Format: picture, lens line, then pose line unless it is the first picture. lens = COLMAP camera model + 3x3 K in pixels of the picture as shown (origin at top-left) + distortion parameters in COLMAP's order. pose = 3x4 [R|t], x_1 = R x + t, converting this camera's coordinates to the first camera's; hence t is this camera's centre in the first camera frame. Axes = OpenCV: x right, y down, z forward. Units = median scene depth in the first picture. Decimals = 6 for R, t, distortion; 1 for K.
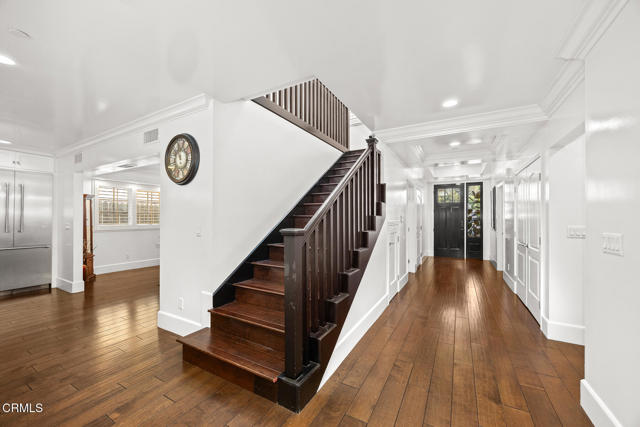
lens RADIAL K [[251.7, 0, 317.8], [0, 251.7, 217.8], [0, 0, 1]] dist [-0.002487, -0.000461]
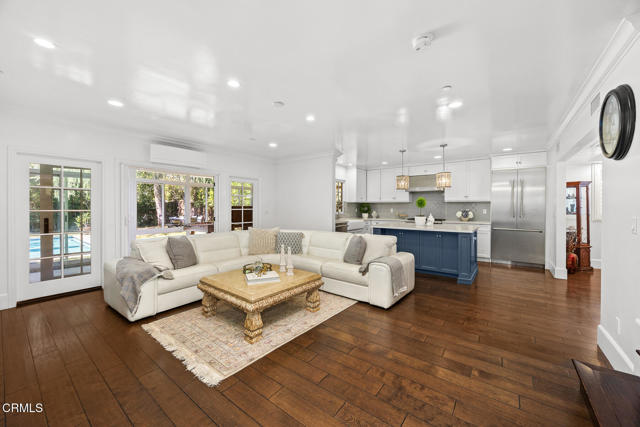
lens RADIAL K [[244.8, 0, 319.2], [0, 244.8, 208.5], [0, 0, 1]] dist [0.001518, -0.000122]
pose [[-0.137799, 0.008909, -0.990420, 0.111264], [0.002932, 0.999959, 0.008587, -0.000851], [0.990456, -0.001721, -0.137819, 0.109233]]
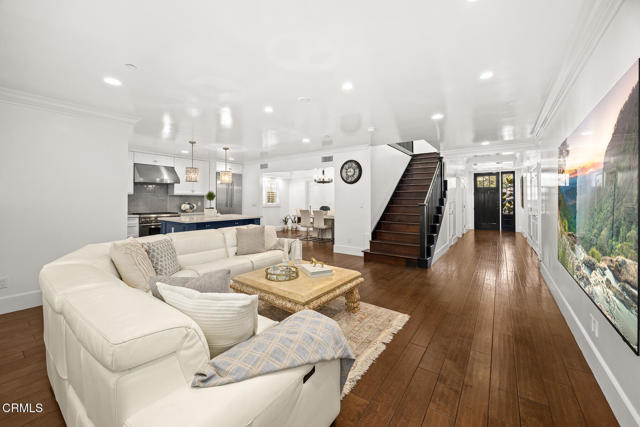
lens RADIAL K [[251.7, 0, 316.7], [0, 251.7, 196.3], [0, 0, 1]] dist [-0.002487, -0.000461]
pose [[0.992836, -0.002385, -0.119461, -0.237241], [0.001006, 0.999932, -0.011598, -0.000272], [0.119481, 0.011395, 0.992771, -0.479938]]
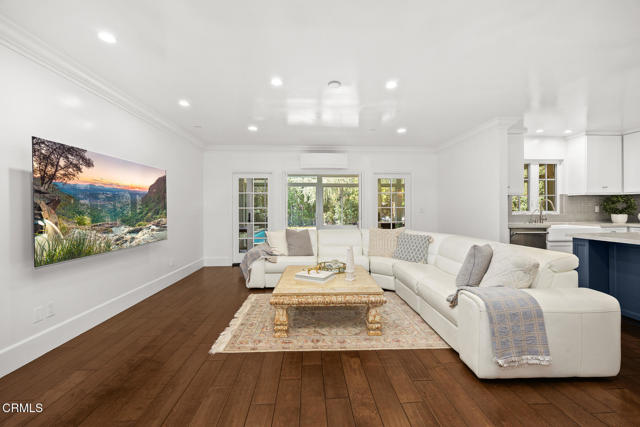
lens RADIAL K [[251.7, 0, 321.0], [0, 251.7, 209.2], [0, 0, 1]] dist [-0.002487, -0.000461]
pose [[-0.840325, 0.003302, -0.542073, -0.081739], [0.007755, 0.999952, -0.005931, 0.018145], [0.542027, -0.009188, -0.840311, 0.296946]]
